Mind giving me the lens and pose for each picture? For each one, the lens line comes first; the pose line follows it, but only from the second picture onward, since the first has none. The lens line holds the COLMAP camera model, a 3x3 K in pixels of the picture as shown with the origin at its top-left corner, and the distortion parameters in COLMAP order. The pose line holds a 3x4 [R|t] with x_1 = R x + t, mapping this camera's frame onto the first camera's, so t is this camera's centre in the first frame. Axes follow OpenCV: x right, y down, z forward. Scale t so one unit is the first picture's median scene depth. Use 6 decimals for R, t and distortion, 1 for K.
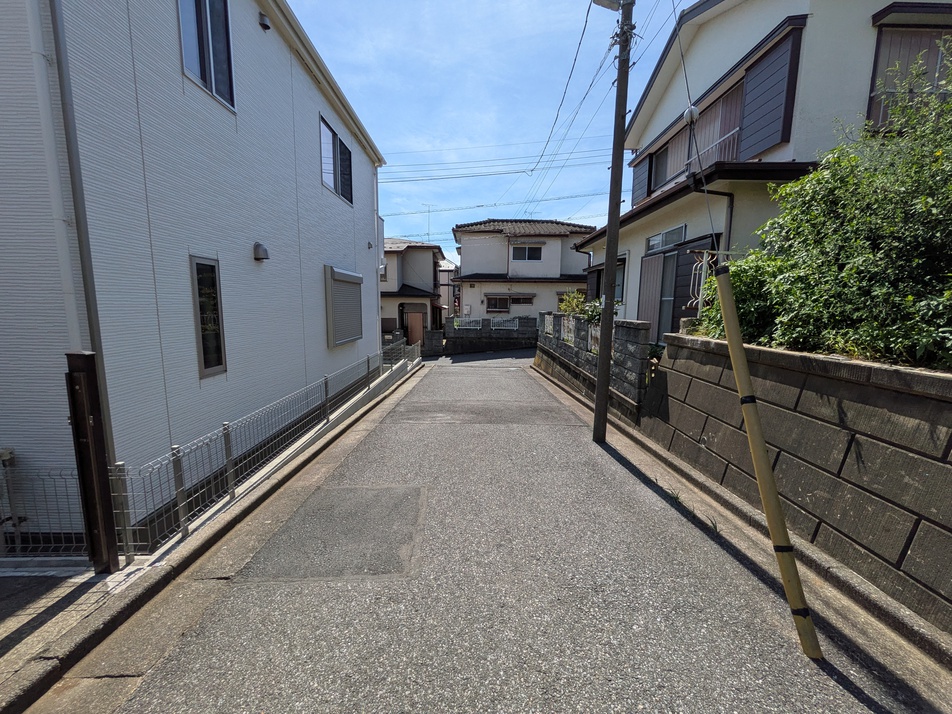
lens RADIAL K [[378.1, 0, 474.3], [0, 378.1, 353.6], [0, 0, 1]] dist [-0.004172, 0.000806]
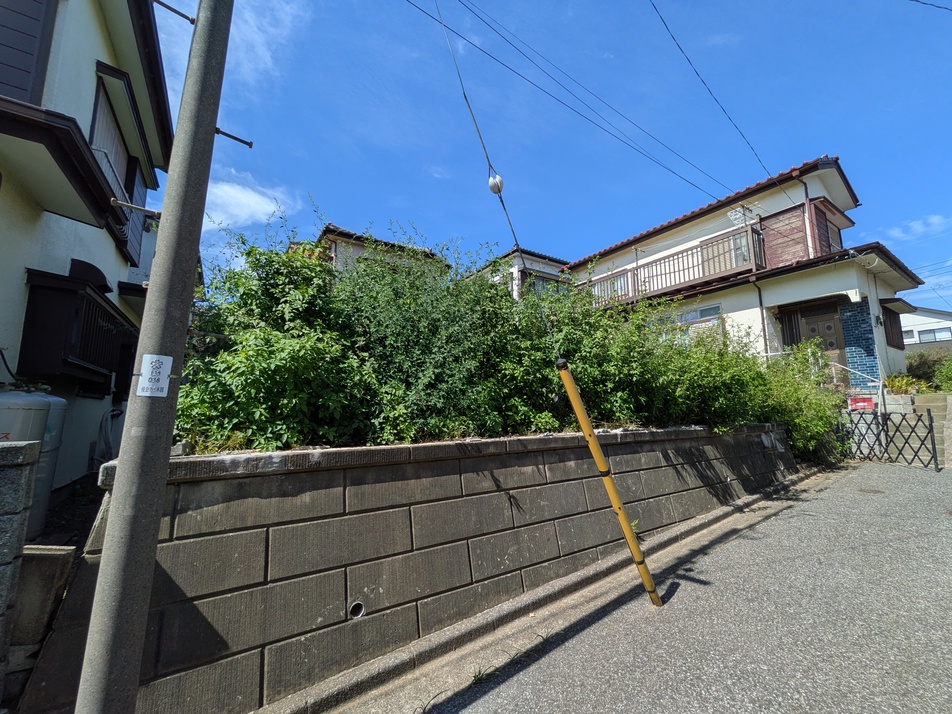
lens RADIAL K [[378.1, 0, 481.9], [0, 378.1, 360.9], [0, 0, 1]] dist [-0.004172, 0.000806]
pose [[-0.556281, 0.093420, 0.825726, -0.082626], [0.106234, 0.993502, -0.040832, -0.158035], [-0.824176, 0.065006, -0.562591, 1.362762]]
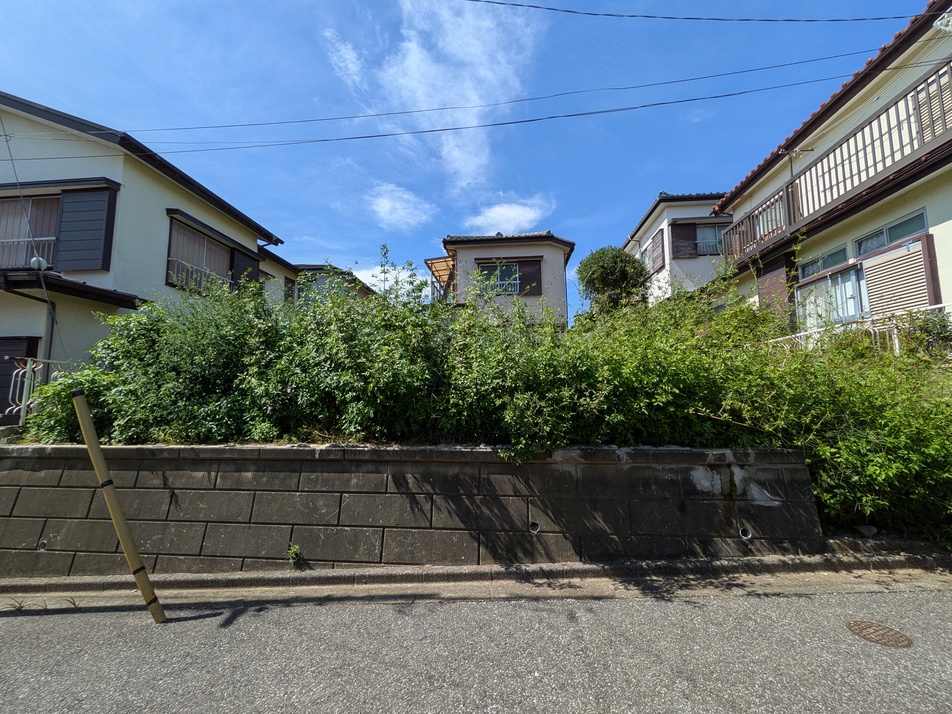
lens RADIAL K [[378.1, 0, 483.2], [0, 378.1, 356.2], [0, 0, 1]] dist [-0.004172, 0.000806]
pose [[0.083939, 0.083461, 0.992970, -0.430132], [0.140323, 0.985567, -0.094701, -0.015283], [-0.986541, 0.147285, 0.071016, -0.411566]]
